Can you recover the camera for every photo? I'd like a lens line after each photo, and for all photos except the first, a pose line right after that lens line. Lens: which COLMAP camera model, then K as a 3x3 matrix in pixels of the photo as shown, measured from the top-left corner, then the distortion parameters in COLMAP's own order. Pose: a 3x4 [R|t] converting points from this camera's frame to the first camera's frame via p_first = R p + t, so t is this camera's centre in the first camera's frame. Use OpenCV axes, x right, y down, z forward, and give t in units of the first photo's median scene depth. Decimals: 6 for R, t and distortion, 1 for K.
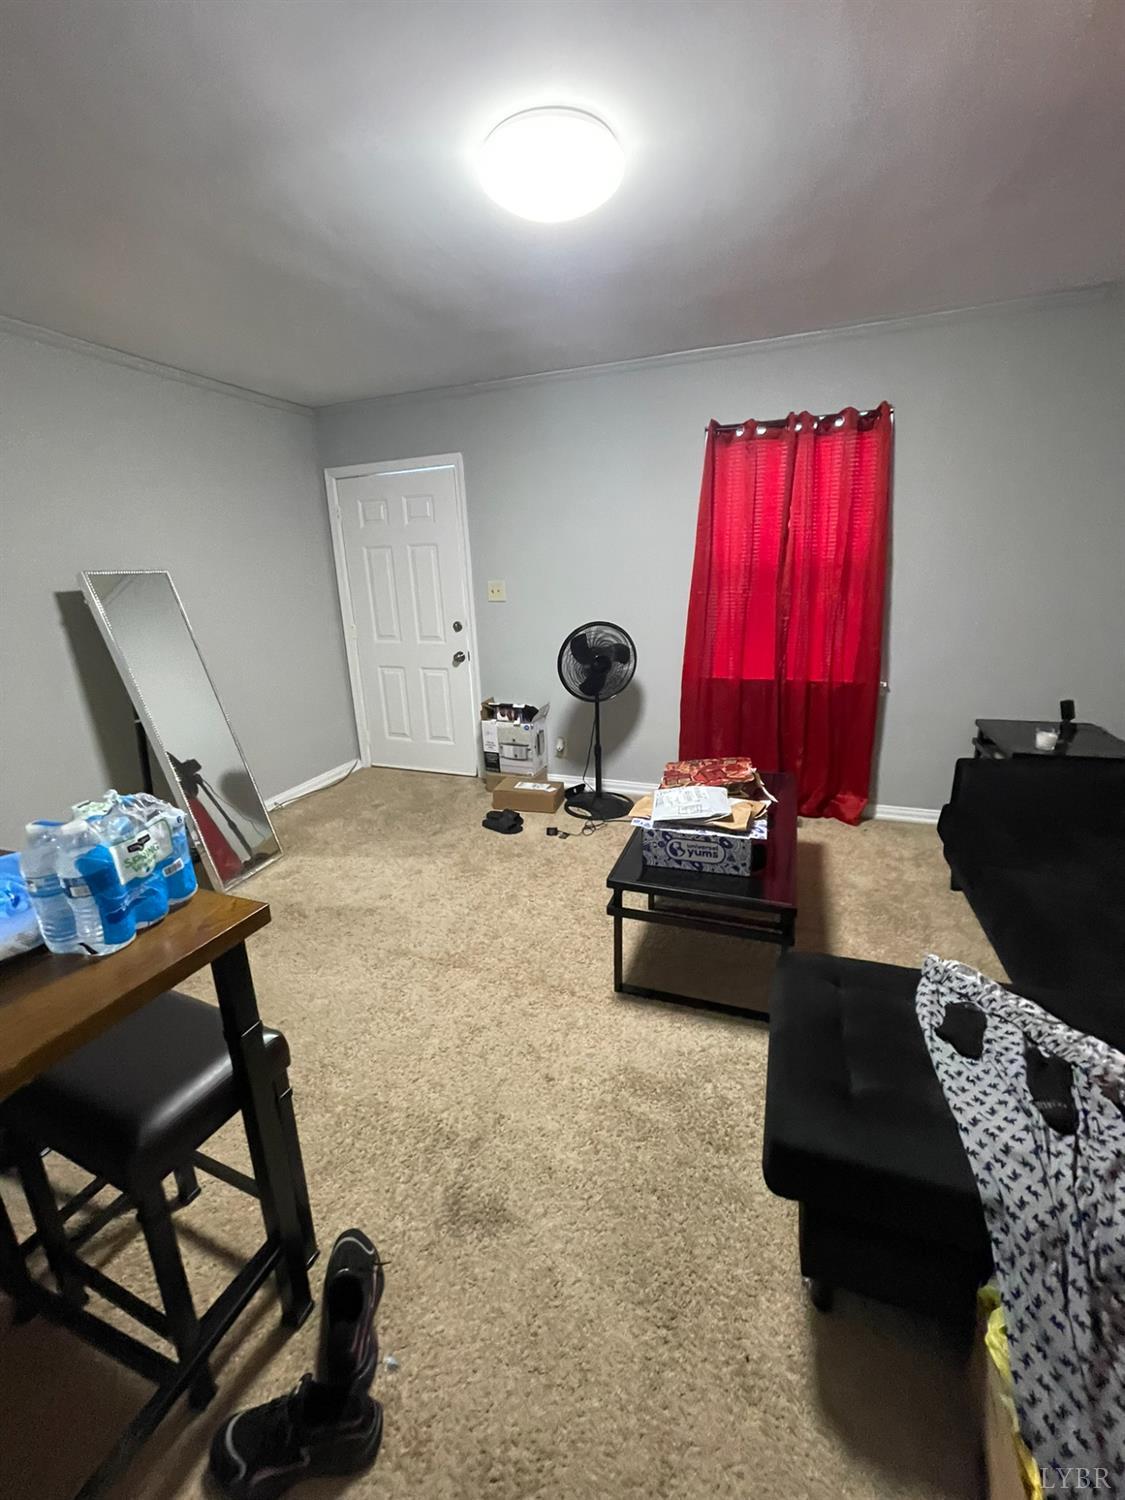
lens RADIAL K [[602.8, 0, 562.7], [0, 602.8, 744.0], [0, 0, 1]] dist [-0.000122, 0.000022]
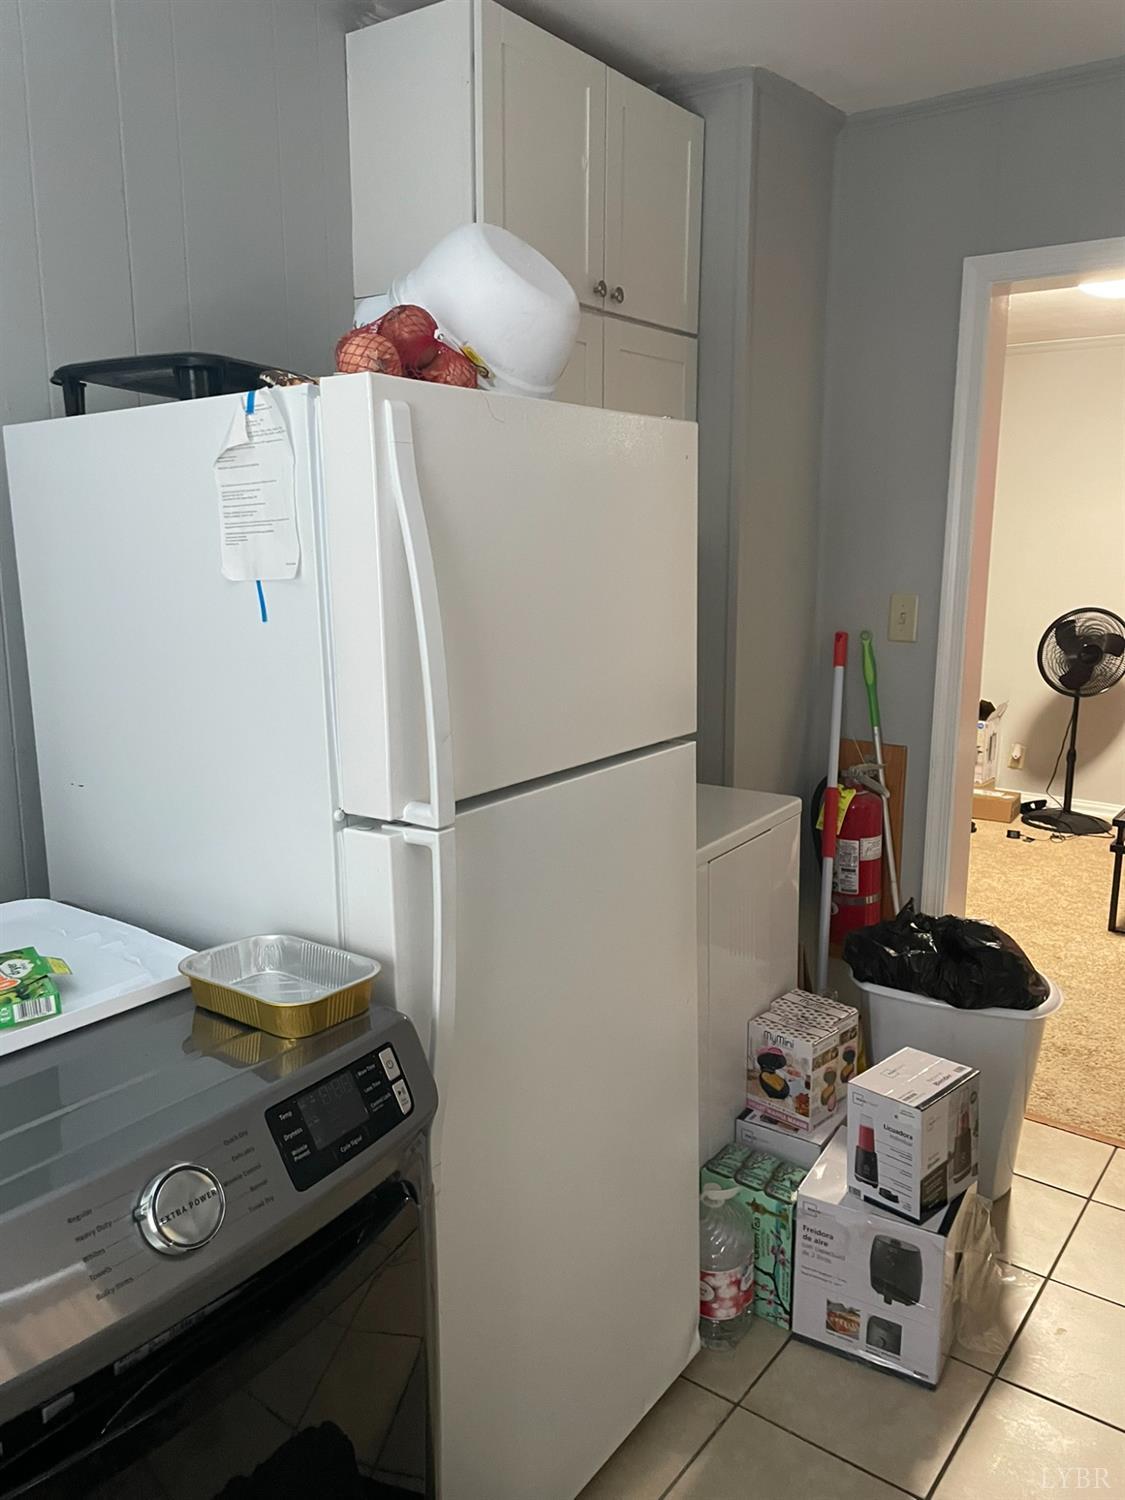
lens RADIAL K [[1152.5, 0, 560.3], [0, 1152.5, 752.0], [0, 0, 1]] dist [0.053099, -0.015236]
pose [[0.957580, 0.090559, -0.273568, -0.186703], [-0.114787, 0.990640, -0.073862, 0.211713], [0.264319, 0.102131, 0.959012, -0.784379]]
